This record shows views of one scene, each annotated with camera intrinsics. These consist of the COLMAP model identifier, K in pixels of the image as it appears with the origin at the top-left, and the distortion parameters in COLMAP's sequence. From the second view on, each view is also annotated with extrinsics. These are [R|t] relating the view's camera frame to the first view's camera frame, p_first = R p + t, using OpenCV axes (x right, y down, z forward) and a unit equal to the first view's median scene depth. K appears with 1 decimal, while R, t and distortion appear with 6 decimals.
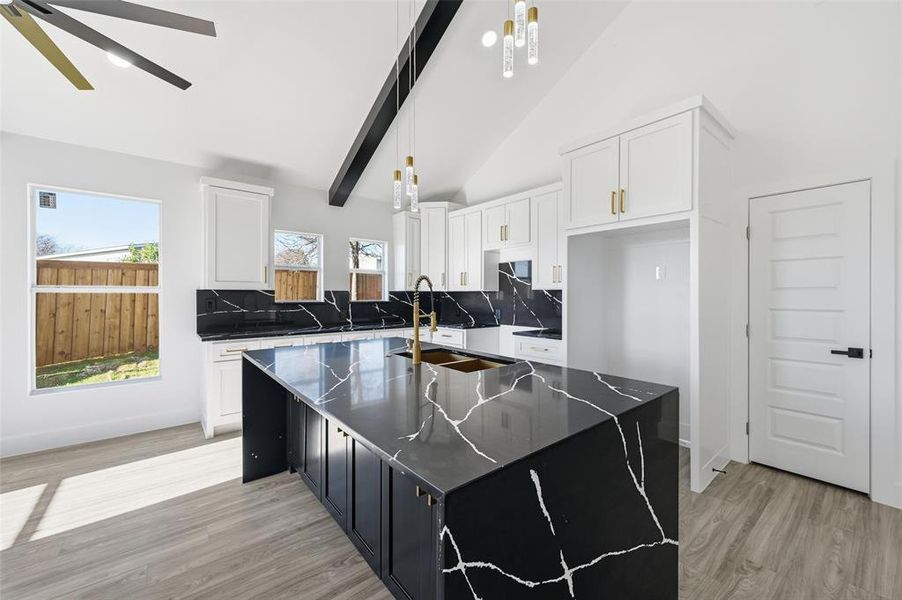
lens RADIAL K [[357.0, 0, 453.0], [0, 357.0, 296.8], [0, 0, 1]] dist [-0.001000, 0.000242]
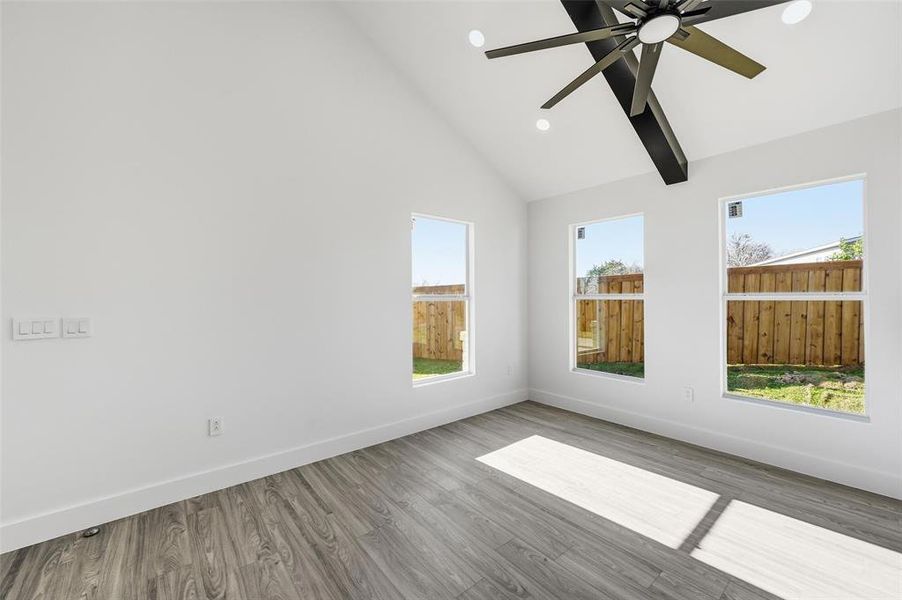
lens RADIAL K [[357.0, 0, 453.3], [0, 357.0, 299.2], [0, 0, 1]] dist [-0.001000, 0.000242]
pose [[-0.004740, 0.003562, -0.999982, -0.072271], [0.000981, 0.999993, 0.003557, -0.012634], [0.999988, -0.000964, -0.004743, 0.131908]]
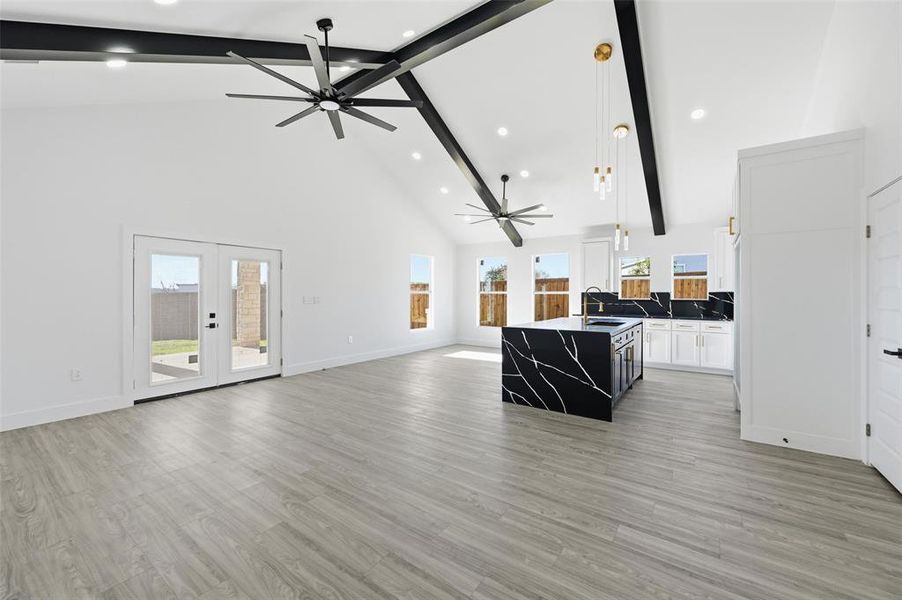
lens RADIAL K [[357.0, 0, 456.7], [0, 357.0, 295.3], [0, 0, 1]] dist [-0.001000, 0.000242]
pose [[0.272212, 0.001120, -0.962237, 0.890988], [-0.006948, 0.999976, -0.000802, 0.003178], [0.962212, 0.006904, 0.272213, -0.223352]]
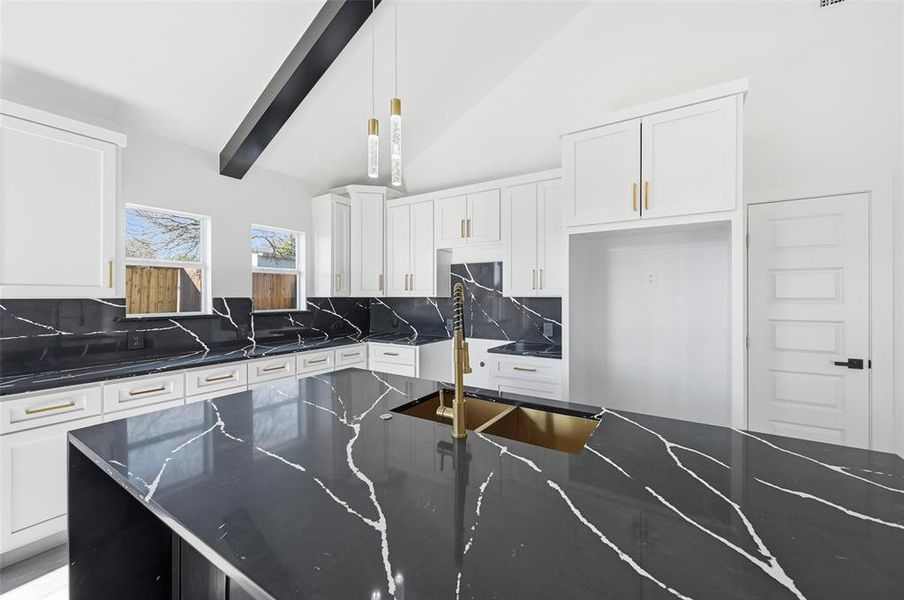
lens RADIAL K [[357.7, 0, 454.7], [0, 357.7, 295.8], [0, 0, 1]] dist [-0.001000, 0.000242]
pose [[0.951210, -0.000973, 0.308543, -0.129590], [0.002552, 0.999986, -0.004715, -0.016629], [-0.308534, 0.005272, 0.951199, 0.200273]]
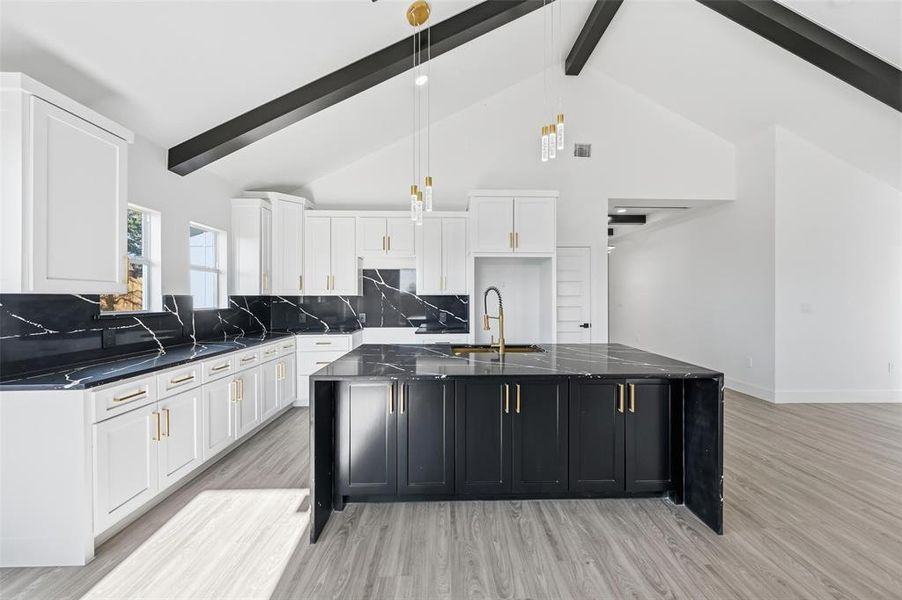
lens RADIAL K [[357.0, 0, 456.8], [0, 357.0, 296.5], [0, 0, 1]] dist [-0.001000, 0.000242]
pose [[0.613025, 0.000226, 0.790063, -0.554069], [0.005544, 0.999974, -0.004587, -0.008153], [-0.790044, 0.007192, 0.613008, 0.146091]]
